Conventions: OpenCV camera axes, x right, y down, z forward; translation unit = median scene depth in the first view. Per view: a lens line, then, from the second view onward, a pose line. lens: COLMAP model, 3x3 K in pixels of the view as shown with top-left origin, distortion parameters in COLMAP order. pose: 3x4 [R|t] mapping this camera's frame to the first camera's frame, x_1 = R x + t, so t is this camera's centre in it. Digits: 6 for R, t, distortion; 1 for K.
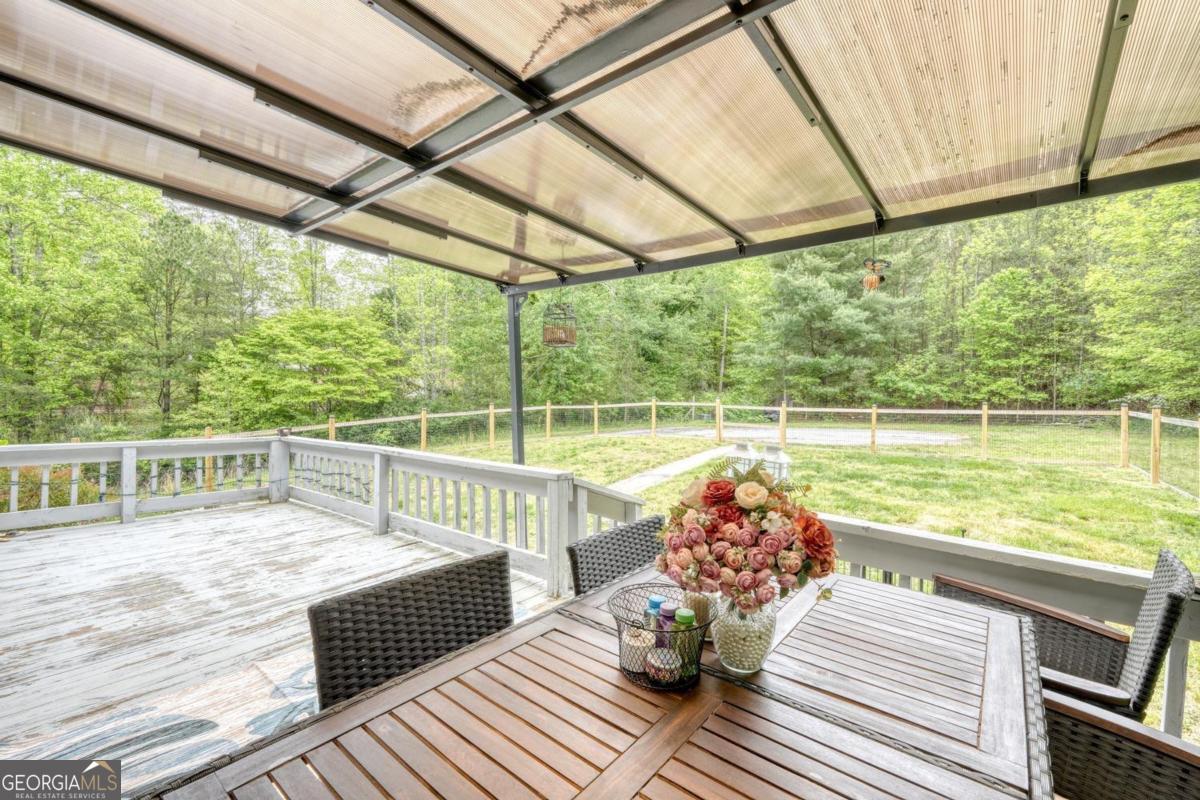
lens RADIAL K [[490.3, 0, 600.0], [0, 490.3, 400.0], [0, 0, 1]] dist [-0.002513, -0.000165]
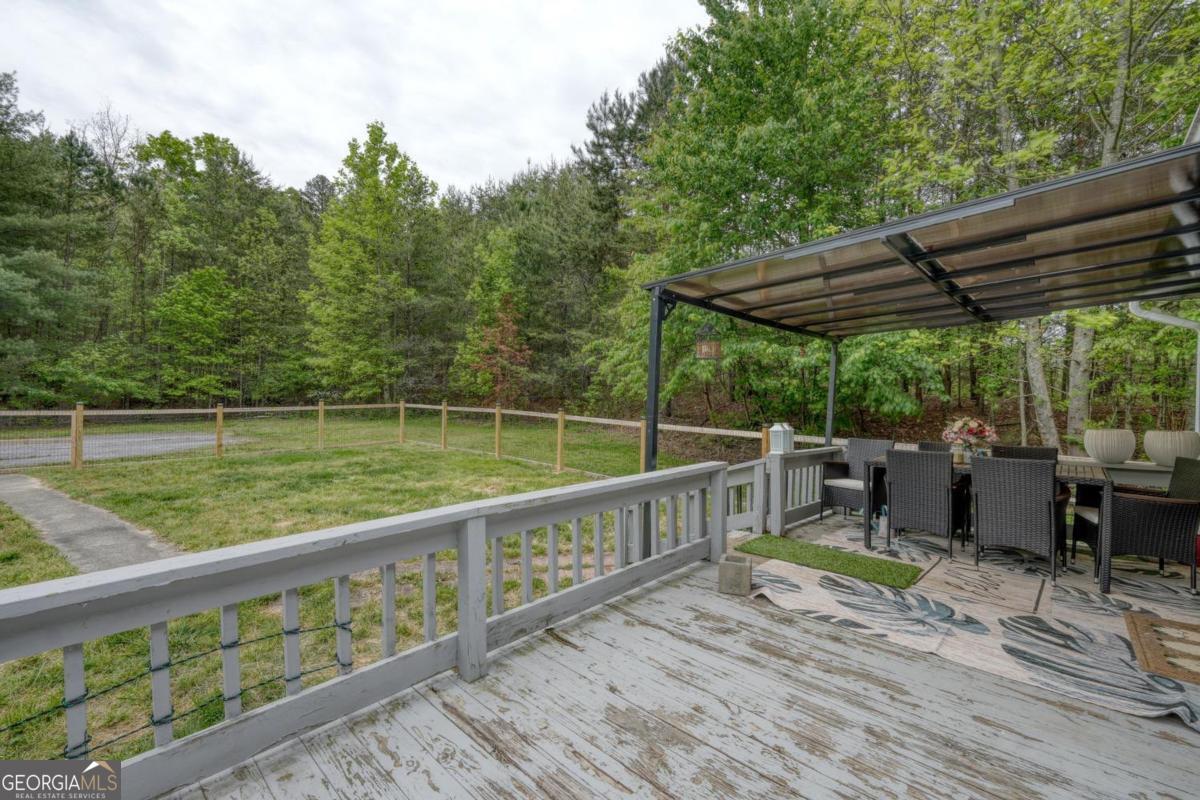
lens RADIAL K [[490.3, 0, 600.0], [0, 490.3, 400.0], [0, 0, 1]] dist [-0.002513, -0.000165]
pose [[0.103012, -0.015650, 0.994557, -0.119756], [0.007256, 0.999861, 0.014982, -0.002305], [-0.994654, 0.005673, 0.103111, 0.105233]]
